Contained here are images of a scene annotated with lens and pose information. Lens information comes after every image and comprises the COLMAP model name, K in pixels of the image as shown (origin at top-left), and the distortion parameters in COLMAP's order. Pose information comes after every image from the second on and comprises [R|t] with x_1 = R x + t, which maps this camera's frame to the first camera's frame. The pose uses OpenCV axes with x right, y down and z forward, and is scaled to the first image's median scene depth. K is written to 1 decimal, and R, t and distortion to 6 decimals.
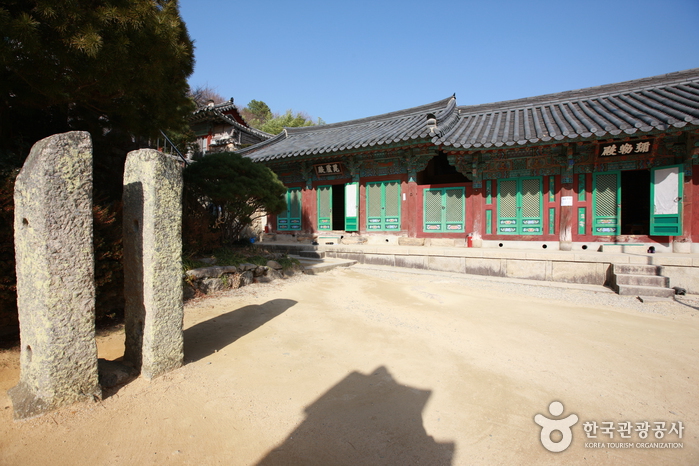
lens RADIAL K [[365.2, 0, 349.5], [0, 365.2, 233.0], [0, 0, 1]] dist [-0.000570, 0.000109]
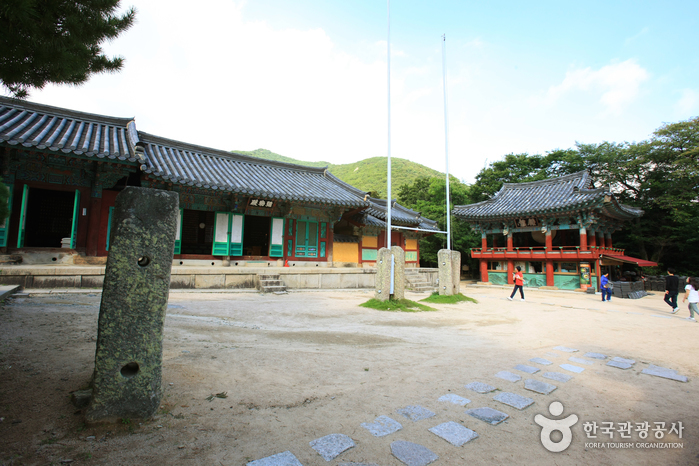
lens RADIAL K [[365.2, 0, 349.5], [0, 365.2, 233.0], [0, 0, 1]] dist [-0.000570, 0.000109]
pose [[0.255797, 0.066557, 0.964437, -0.681000], [-0.029180, 0.997704, -0.061113, -0.007706], [-0.966290, -0.012510, 0.257152, 0.182837]]
